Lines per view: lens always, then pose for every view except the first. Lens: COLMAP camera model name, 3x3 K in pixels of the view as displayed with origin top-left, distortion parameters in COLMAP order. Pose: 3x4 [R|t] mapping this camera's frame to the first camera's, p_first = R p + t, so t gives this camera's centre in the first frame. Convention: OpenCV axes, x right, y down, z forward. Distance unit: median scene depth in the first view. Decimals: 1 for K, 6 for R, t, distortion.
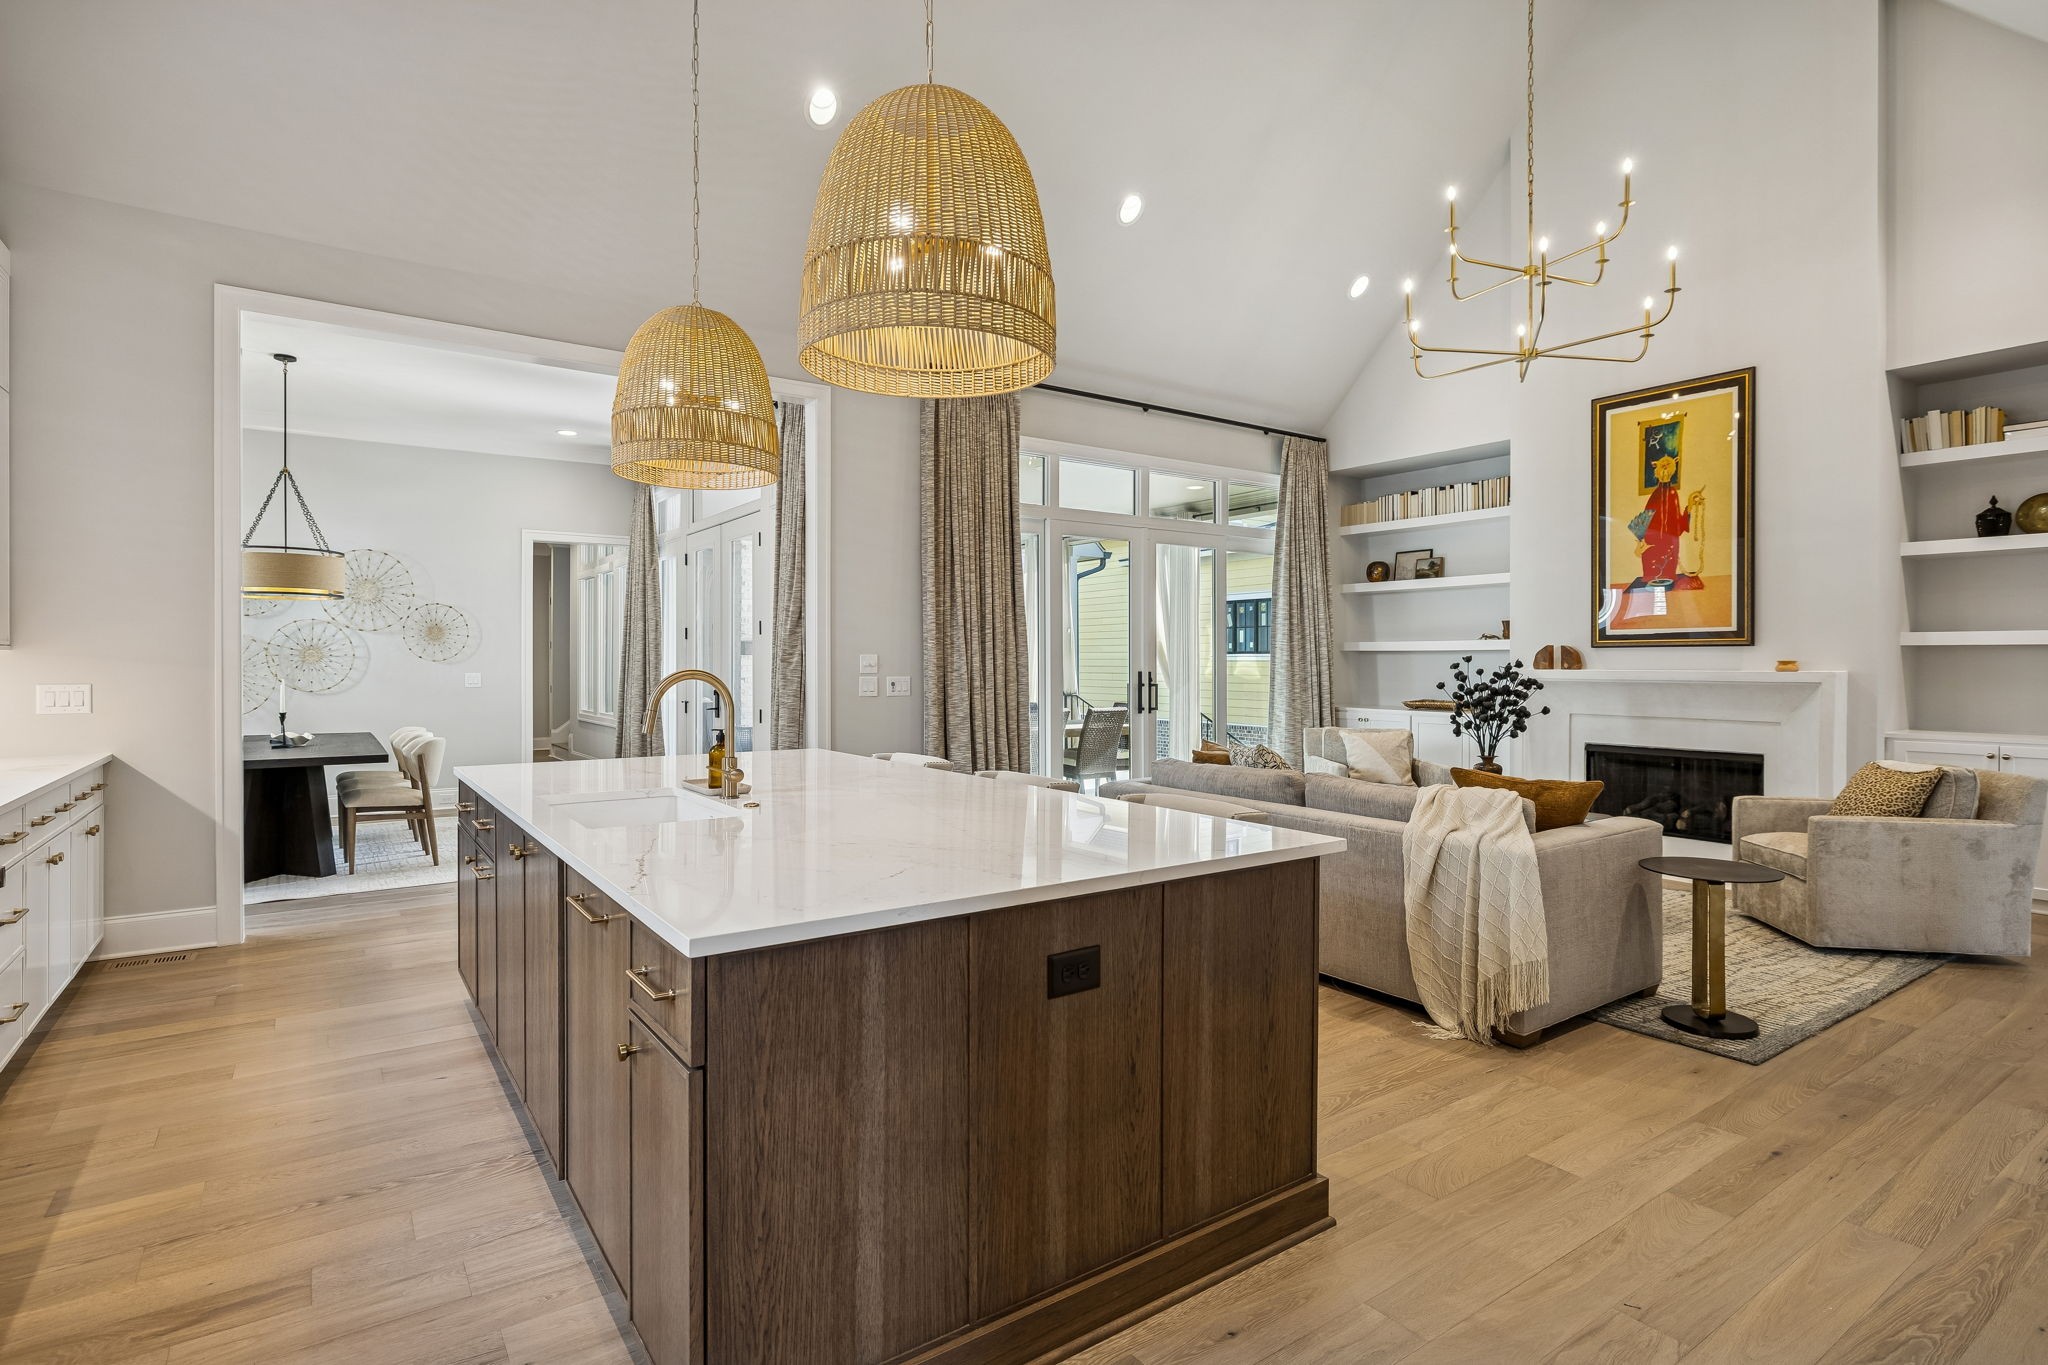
lens RADIAL K [[1026.5, 0, 1016.6], [0, 1026.5, 661.4], [0, 0, 1]] dist [-0.002658, -0.000411]
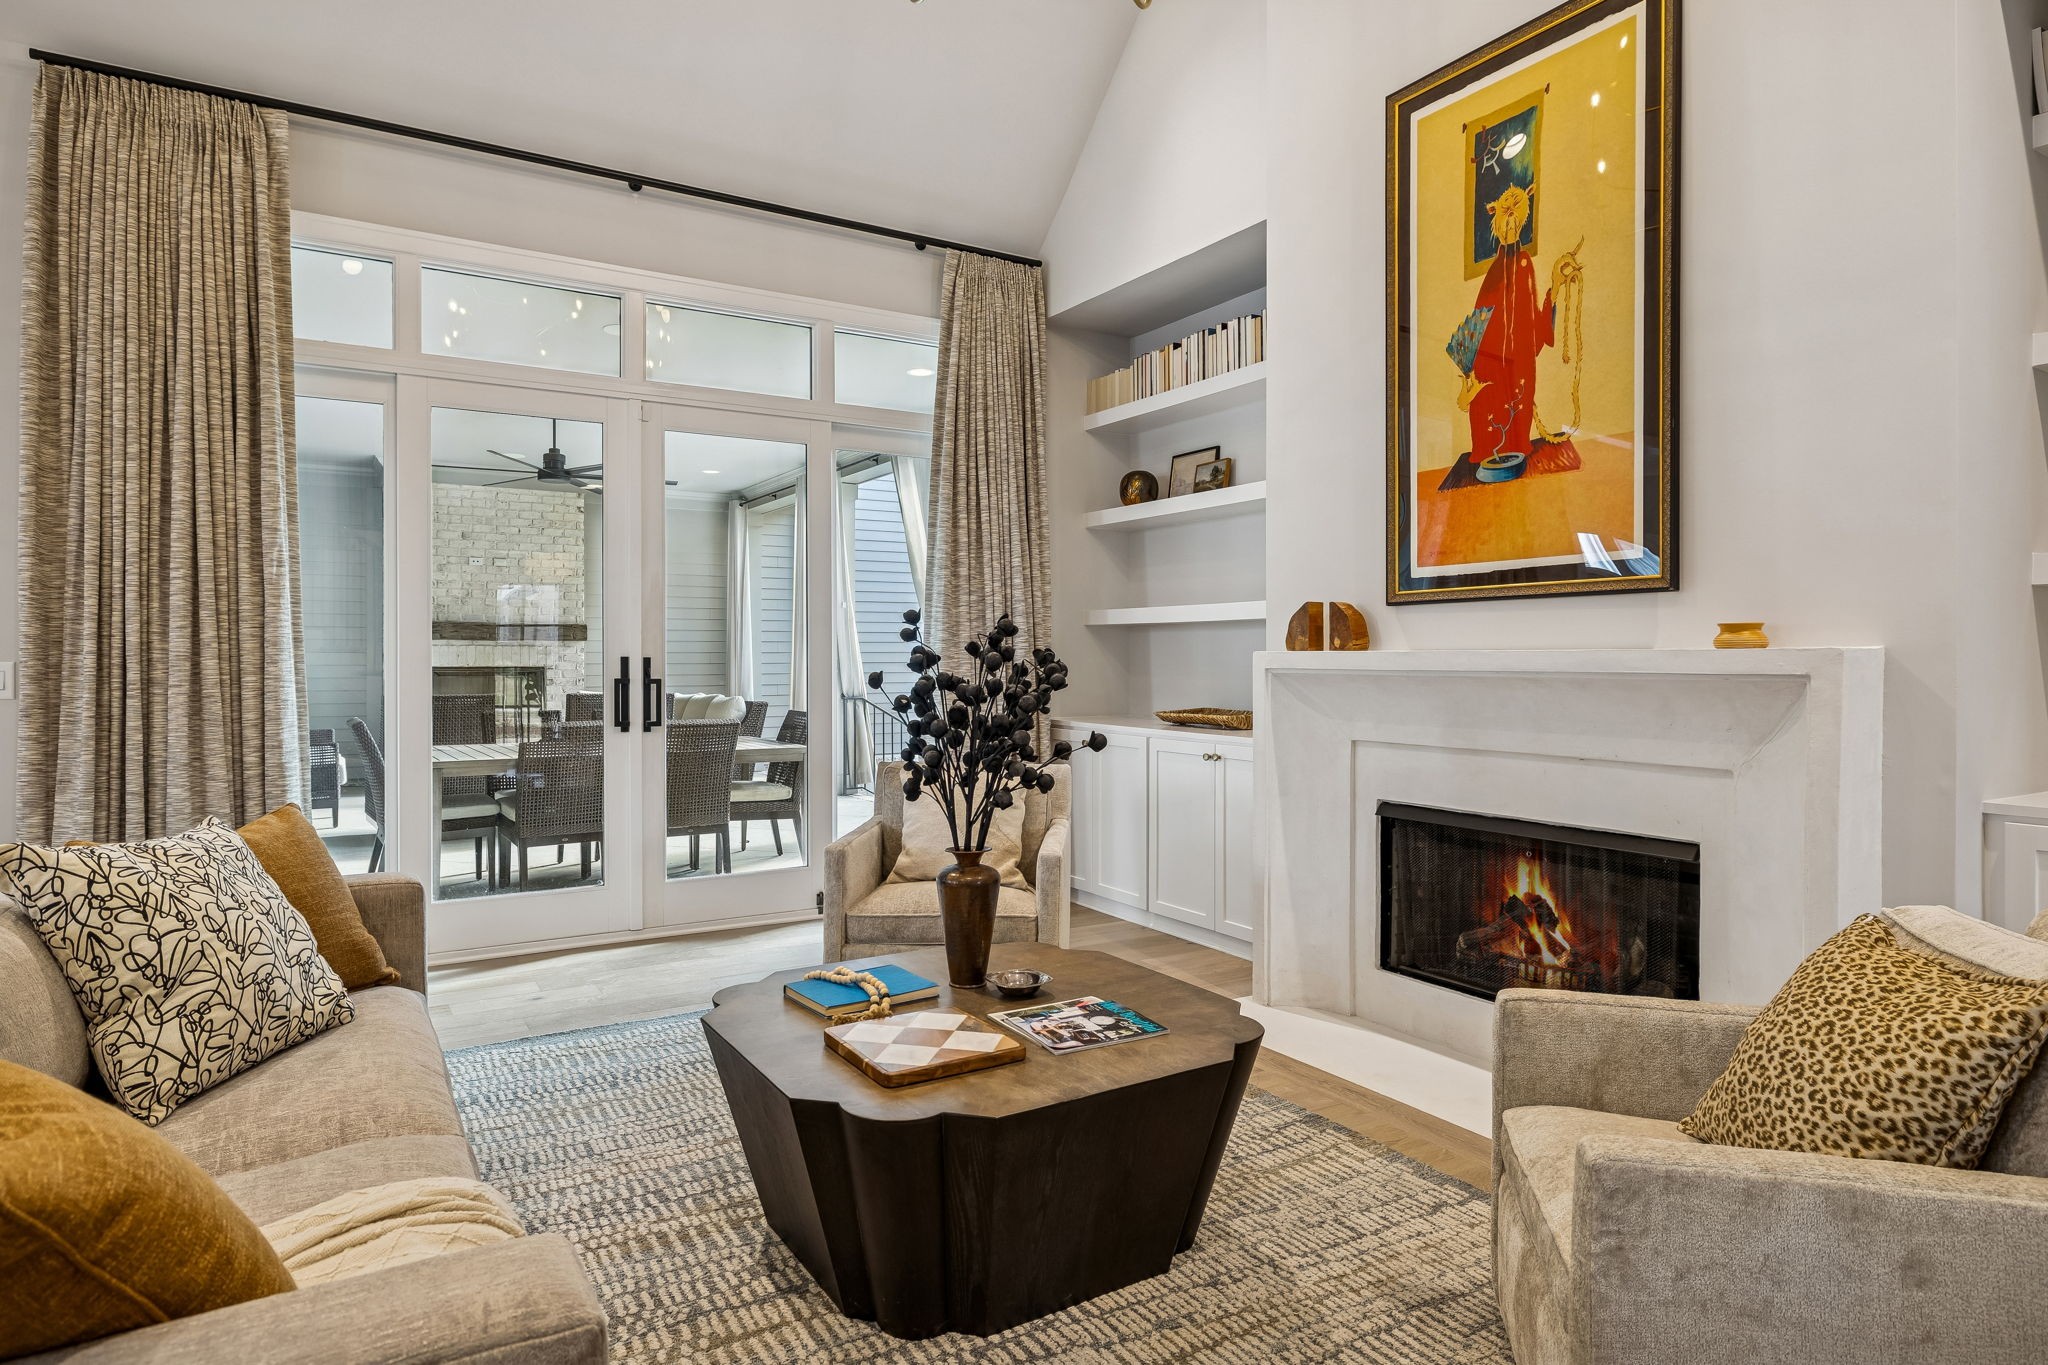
lens RADIAL K [[1142.4, 0, 1019.0], [0, 1142.4, 658.2], [0, 0, 1]] dist [-0.001845, -0.001089]
pose [[0.997386, 0.001266, -0.072248, 0.429945], [-0.001370, 0.999998, -0.001388, 0.012788], [0.072246, 0.001484, 0.997386, 0.450545]]
